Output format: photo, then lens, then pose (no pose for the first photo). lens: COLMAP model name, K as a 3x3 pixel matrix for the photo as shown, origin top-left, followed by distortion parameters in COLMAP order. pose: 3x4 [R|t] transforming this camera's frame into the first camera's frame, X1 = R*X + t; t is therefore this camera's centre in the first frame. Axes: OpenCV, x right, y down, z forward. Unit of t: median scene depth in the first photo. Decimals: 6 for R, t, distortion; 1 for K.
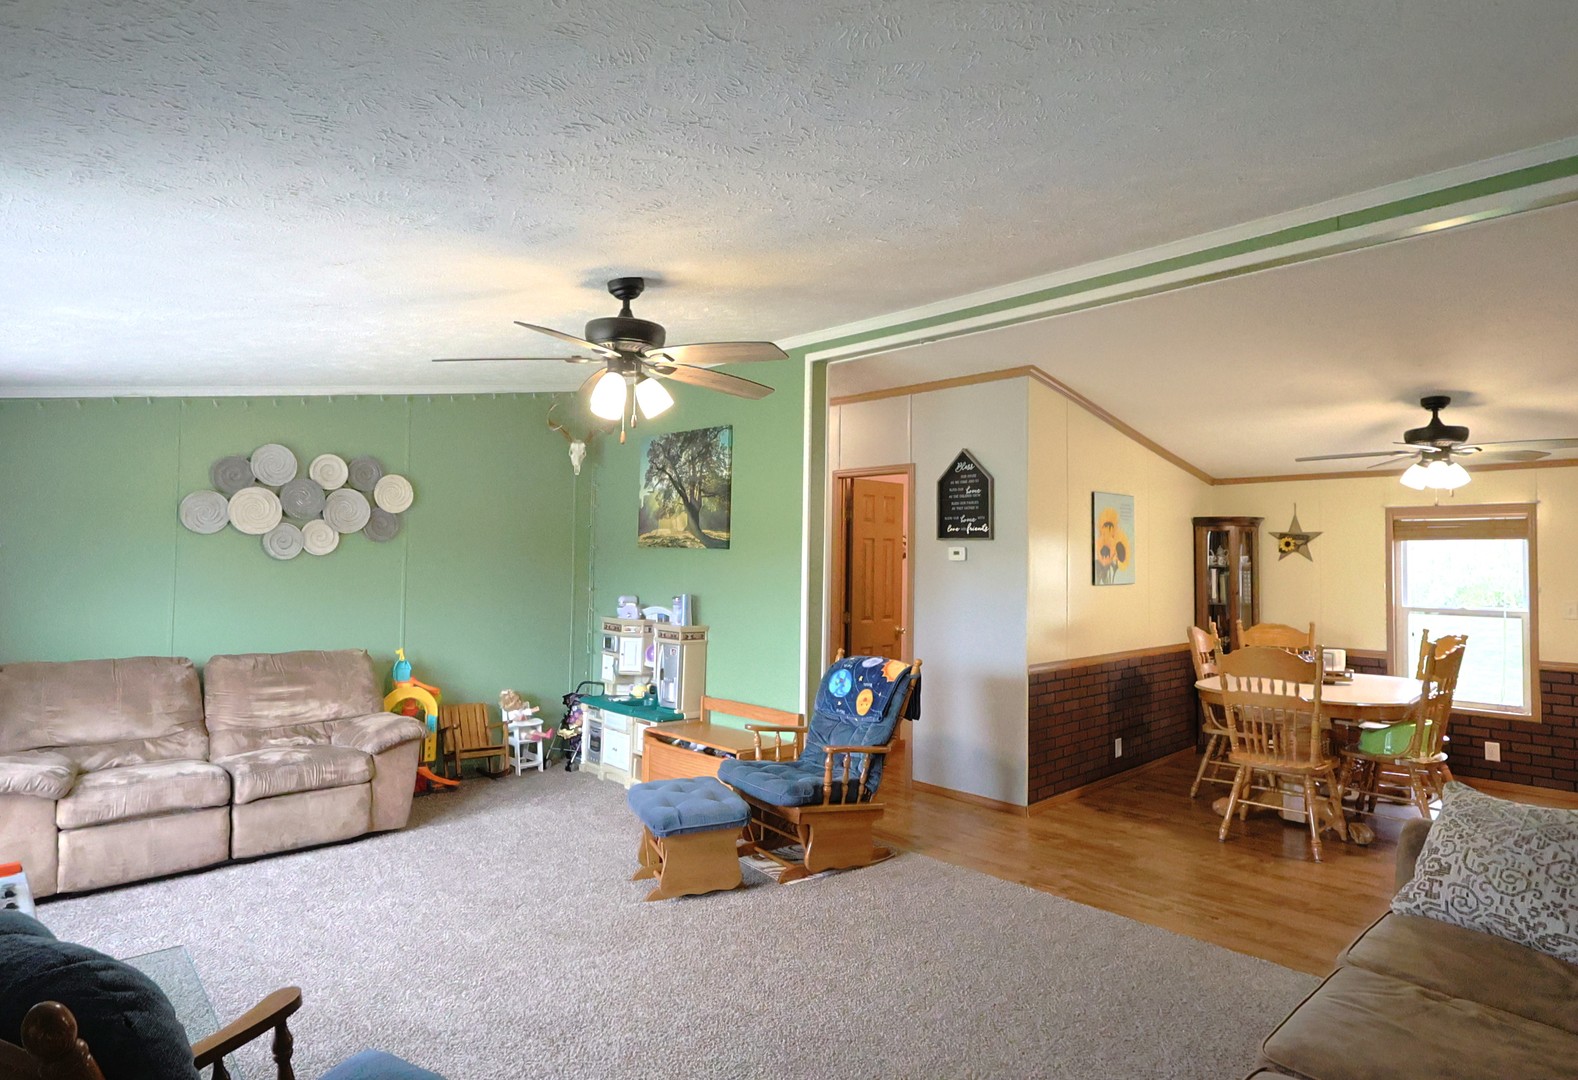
lens RADIAL K [[876.4, 0, 782.7], [0, 876.4, 535.6], [0, 0, 1]] dist [0.005175, 0.000896]
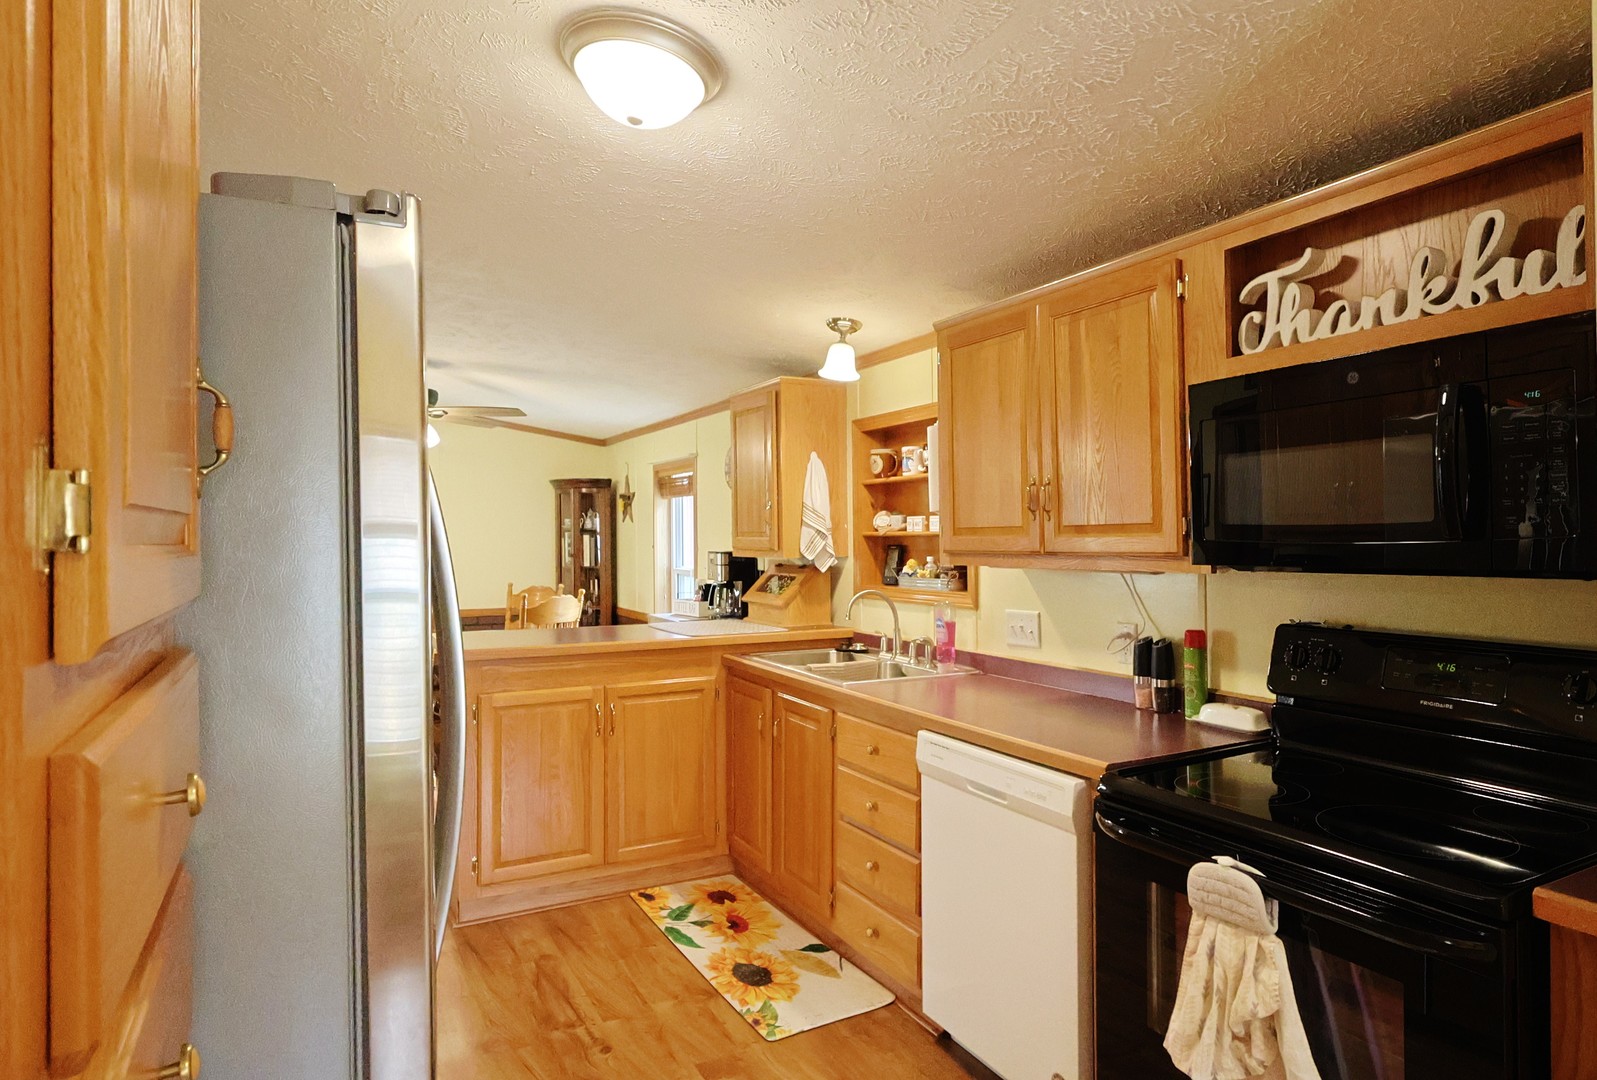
lens RADIAL K [[944.6, 0, 790.4], [0, 944.6, 517.3], [0, 0, 1]] dist [0.035388, -0.000408]
pose [[0.958992, -0.026871, -0.282158, 1.466815], [0.031039, 0.999465, 0.010312, 0.025837], [0.281730, -0.018647, 0.959313, 0.061836]]
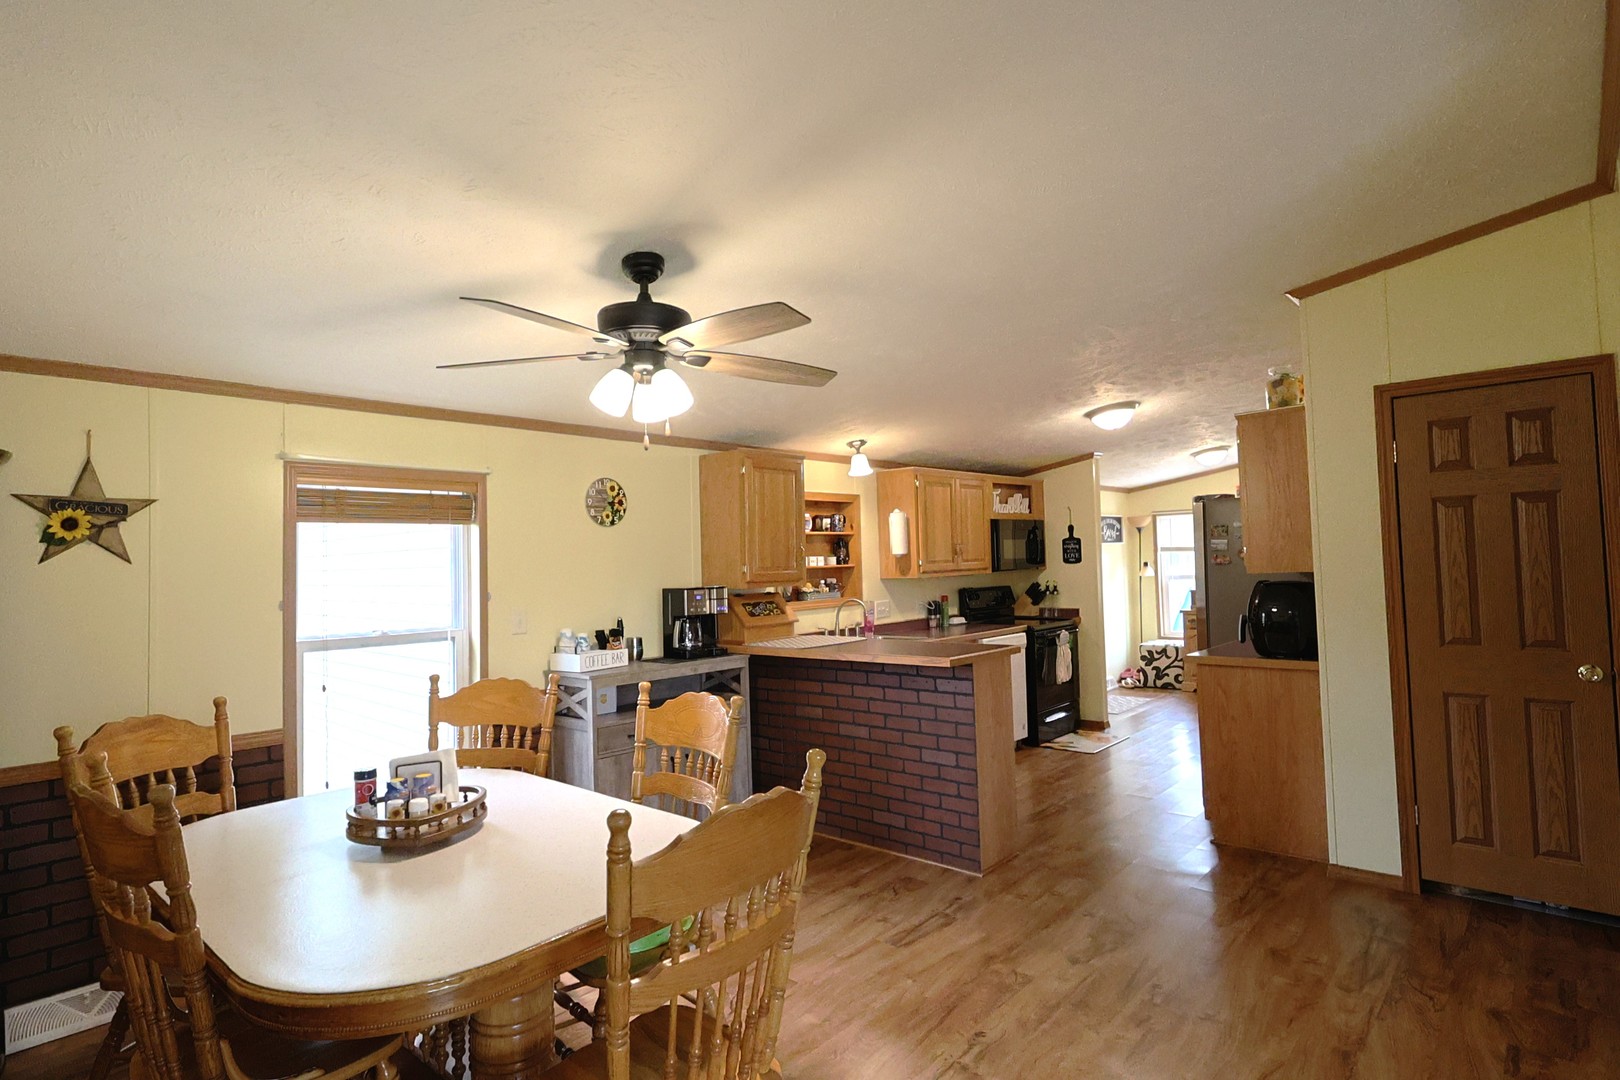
lens RADIAL K [[826.4, 0, 819.4], [0, 826.4, 534.4], [0, 0, 1]] dist [-0.001357, -0.000550]
pose [[-0.078322, 0.024132, 0.996636, 0.209445], [-0.001931, 0.999701, -0.024358, 0.032960], [-0.996926, -0.003832, -0.078252, 0.928429]]
